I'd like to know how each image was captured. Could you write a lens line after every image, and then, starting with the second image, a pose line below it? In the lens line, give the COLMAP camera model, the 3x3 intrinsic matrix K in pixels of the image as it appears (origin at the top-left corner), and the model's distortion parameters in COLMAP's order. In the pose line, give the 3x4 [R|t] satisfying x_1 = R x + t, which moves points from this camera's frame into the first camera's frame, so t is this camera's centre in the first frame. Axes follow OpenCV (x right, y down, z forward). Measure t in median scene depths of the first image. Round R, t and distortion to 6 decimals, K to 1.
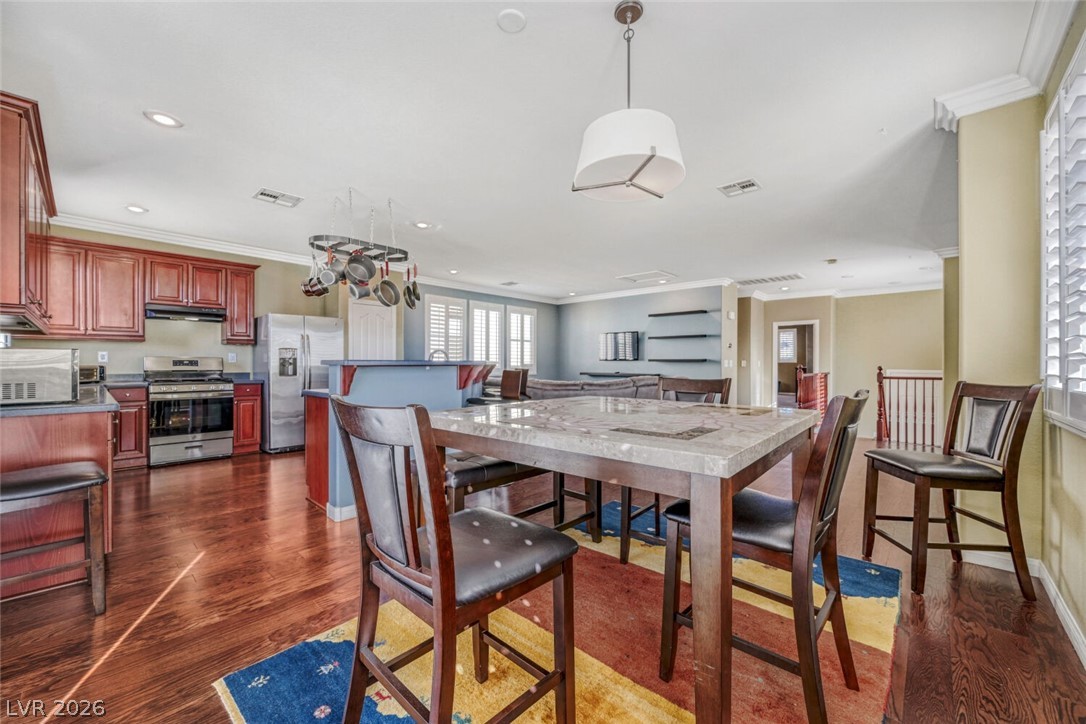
lens RADIAL K [[426.5, 0, 544.1], [0, 426.5, 360.2], [0, 0, 1]] dist [-0.001229, -0.001279]
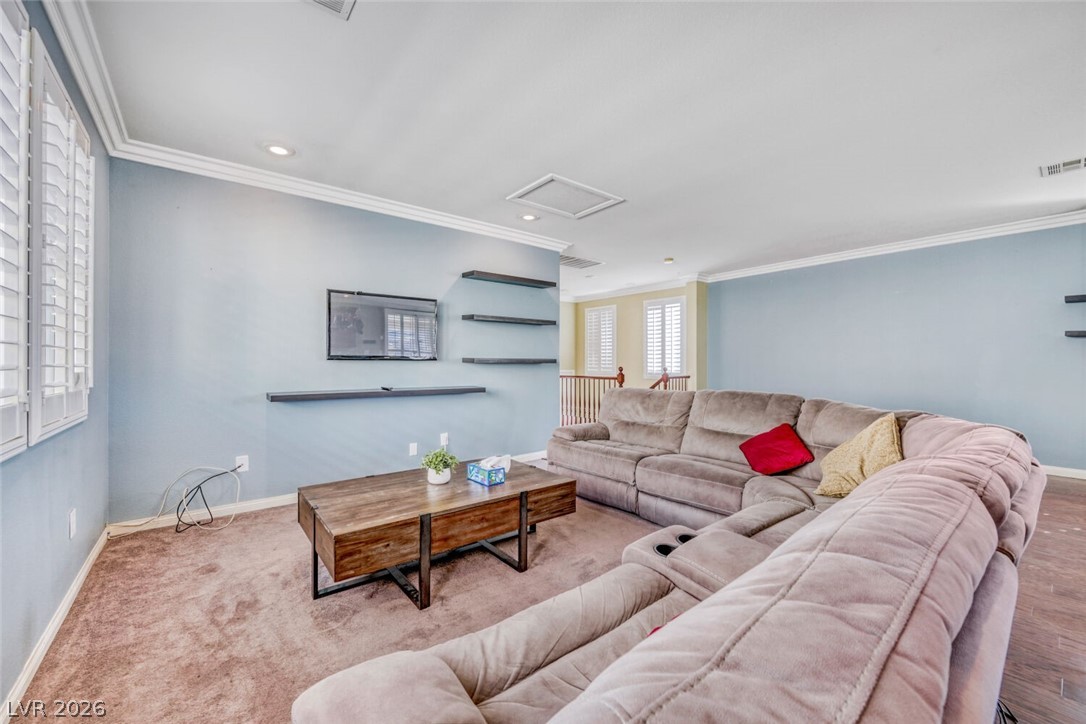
lens RADIAL K [[426.5, 0, 545.0], [0, 426.5, 361.6], [0, 0, 1]] dist [-0.001229, -0.001279]
pose [[0.150860, 0.002665, 0.988552, -0.392072], [-0.006677, 0.999976, -0.001677, 0.003491], [-0.988533, -0.006347, 0.150874, 1.346419]]
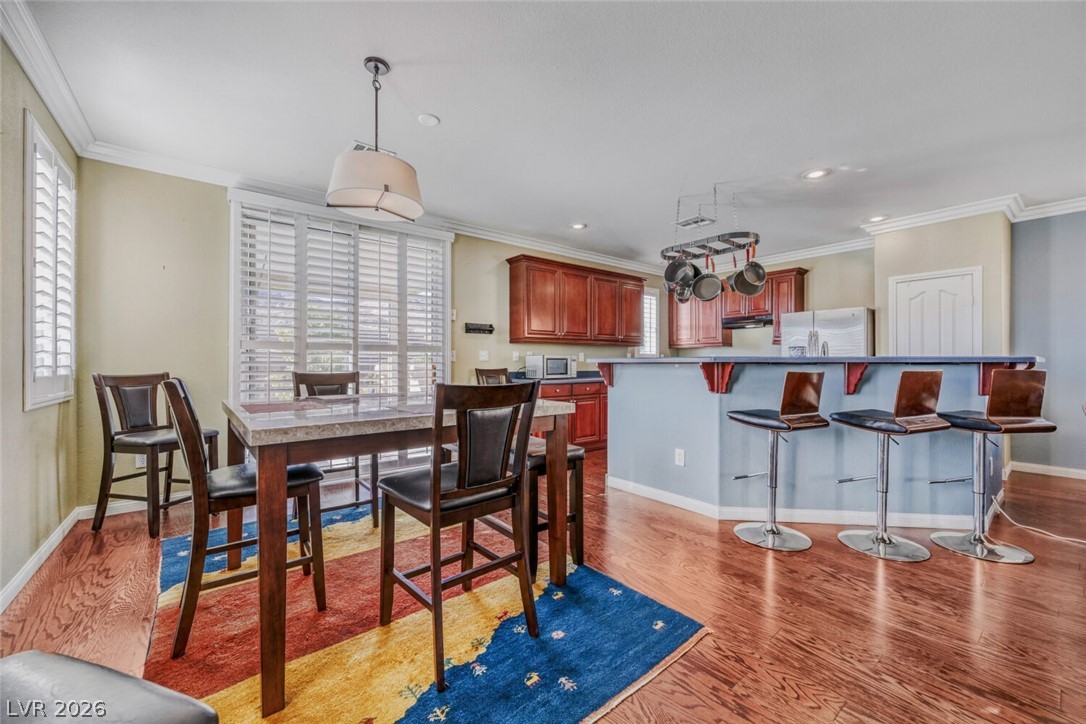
lens RADIAL K [[426.5, 0, 543.9], [0, 426.5, 365.1], [0, 0, 1]] dist [-0.001229, -0.001279]
pose [[-0.161267, 0.001402, -0.986910, 0.463031], [0.004930, 0.999988, 0.000615, 0.009699], [0.986899, -0.004766, -0.161272, 0.591204]]
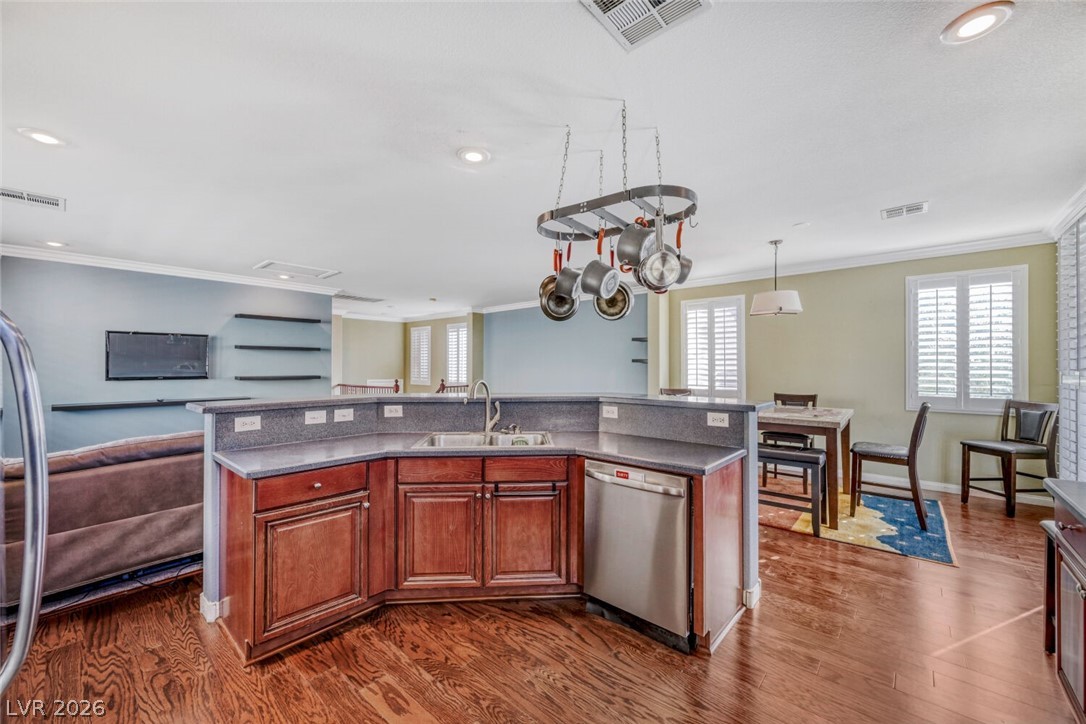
lens RADIAL K [[426.5, 0, 543.9], [0, 426.5, 362.7], [0, 0, 1]] dist [-0.001229, -0.001279]
pose [[-0.023960, 0.005509, 0.999698, -0.754831], [-0.007713, 0.999954, -0.005695, -0.041278], [-0.999683, -0.007847, -0.023916, 0.826377]]
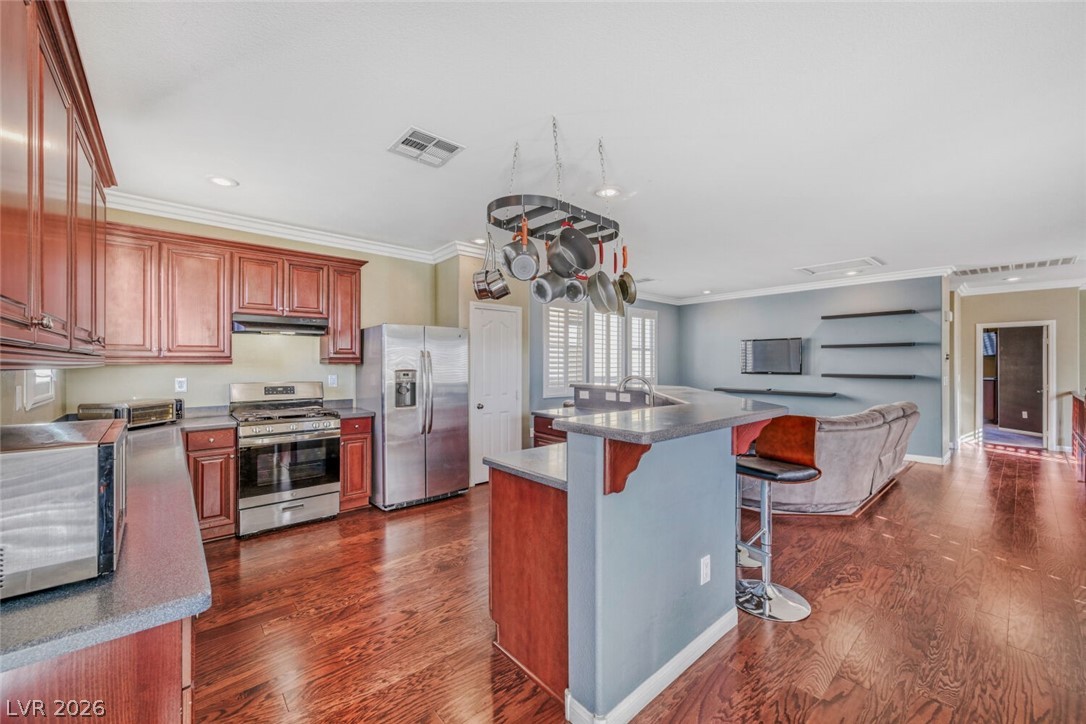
lens RADIAL K [[426.5, 0, 539.7], [0, 426.5, 358.9], [0, 0, 1]] dist [-0.001229, -0.001279]
pose [[0.994156, -0.002641, -0.107918, -0.289113], [0.002193, 0.999988, -0.004274, -0.044075], [0.107928, 0.004013, 0.994151, 0.284228]]
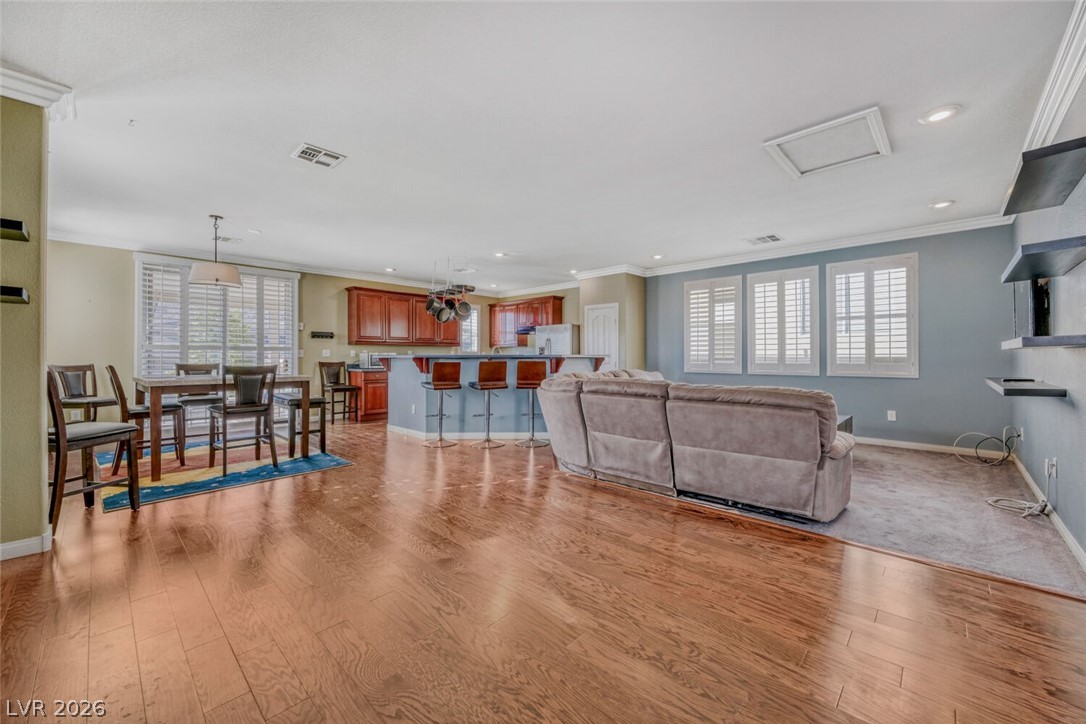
lens RADIAL K [[426.5, 0, 555.8], [0, 426.5, 356.5], [0, 0, 1]] dist [-0.001229, -0.001279]
pose [[-0.004782, -0.006145, -0.999970, 0.923075], [0.006937, 0.999957, -0.006178, 0.013437], [0.999965, -0.006967, -0.004739, 1.039311]]
